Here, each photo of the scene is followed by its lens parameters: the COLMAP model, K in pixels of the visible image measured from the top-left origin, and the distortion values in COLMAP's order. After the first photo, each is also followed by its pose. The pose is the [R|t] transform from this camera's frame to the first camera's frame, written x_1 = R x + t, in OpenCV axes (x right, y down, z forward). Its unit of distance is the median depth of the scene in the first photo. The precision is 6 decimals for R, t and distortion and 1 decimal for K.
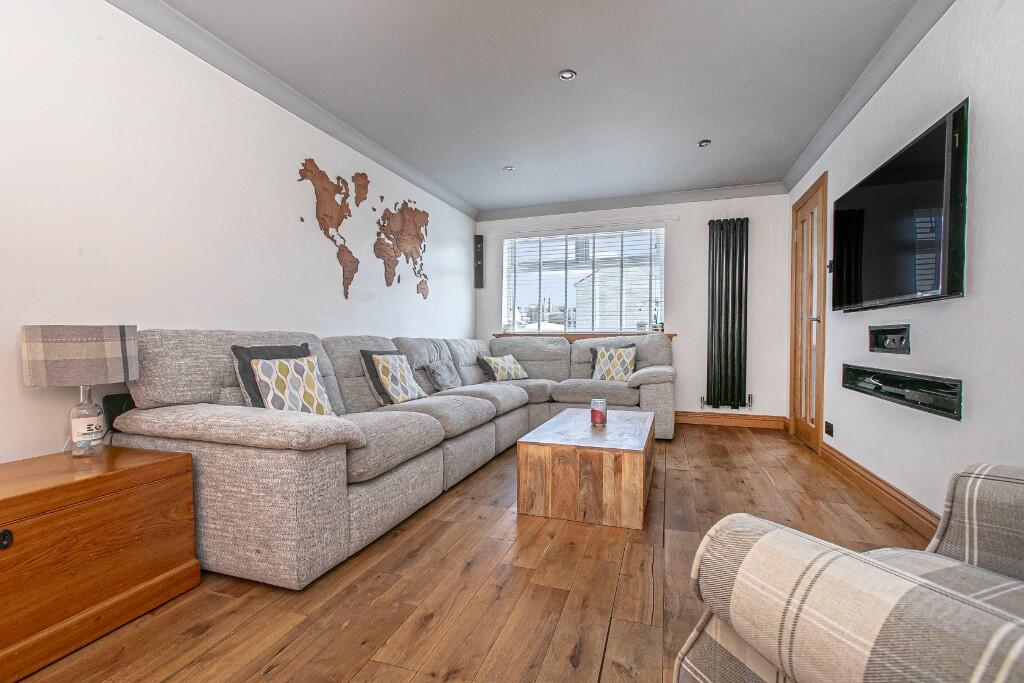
lens RADIAL K [[463.1, 0, 507.5], [0, 463.1, 342.9], [0, 0, 1]] dist [0.002052, 0.000297]
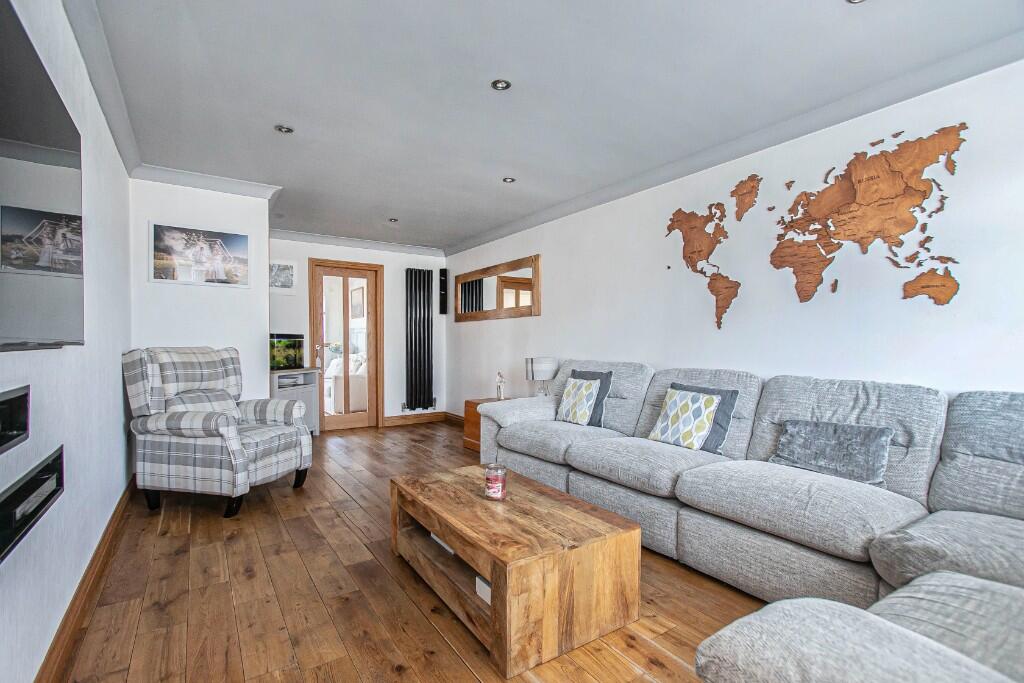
lens RADIAL K [[463.1, 0, 506.9], [0, 463.1, 343.8], [0, 0, 1]] dist [0.002052, 0.000297]
pose [[-0.594356, 0.001884, -0.804200, 0.594333], [-0.008669, 0.999924, 0.008750, -0.063498], [0.804156, 0.012172, -0.594294, 1.093963]]
